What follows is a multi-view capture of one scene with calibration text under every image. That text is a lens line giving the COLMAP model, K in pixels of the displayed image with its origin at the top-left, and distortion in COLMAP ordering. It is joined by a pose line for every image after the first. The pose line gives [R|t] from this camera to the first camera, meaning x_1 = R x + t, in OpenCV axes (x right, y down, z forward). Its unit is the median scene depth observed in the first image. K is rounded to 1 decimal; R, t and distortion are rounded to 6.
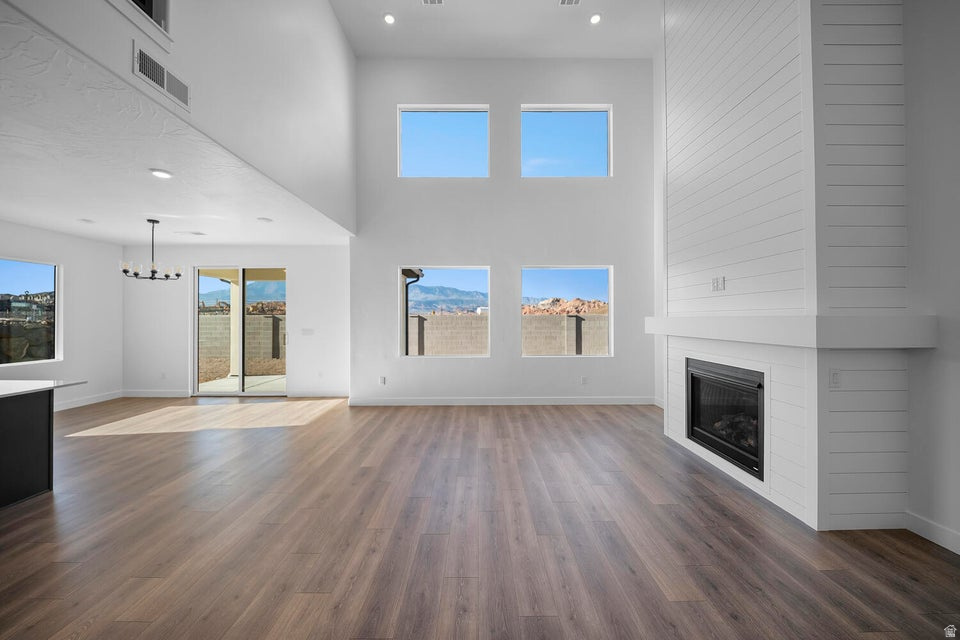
lens RADIAL K [[339.4, 0, 475.4], [0, 339.4, 316.5], [0, 0, 1]] dist [-0.001802, -0.000224]
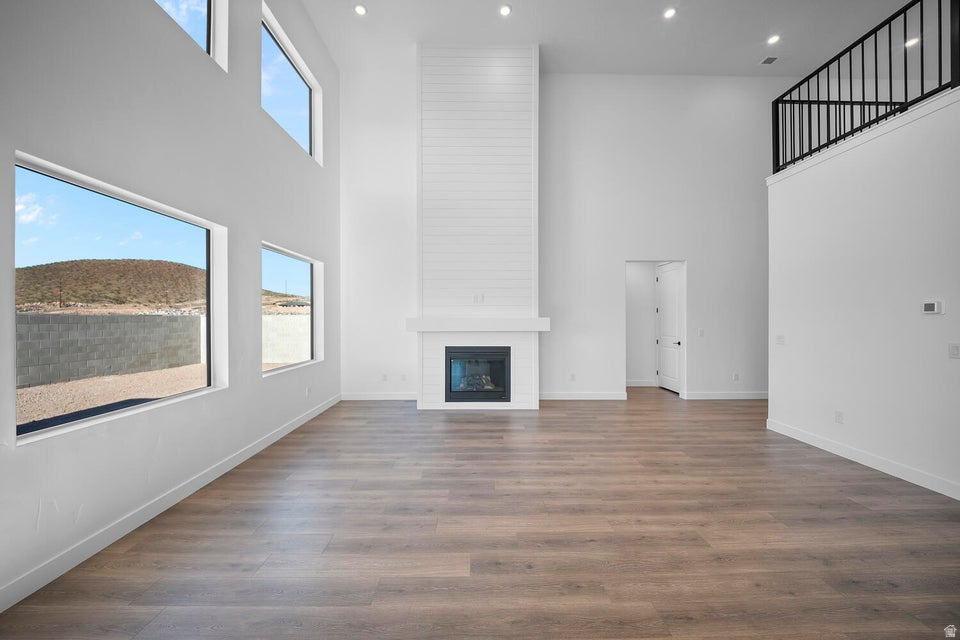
lens RADIAL K [[339.4, 0, 476.3], [0, 339.4, 317.1], [0, 0, 1]] dist [-0.001802, -0.000224]
pose [[-0.006689, 0.003027, 0.999973, -1.158381], [-0.003298, 0.999990, -0.003049, 0.000099], [-0.999972, -0.003318, -0.006679, 1.244580]]
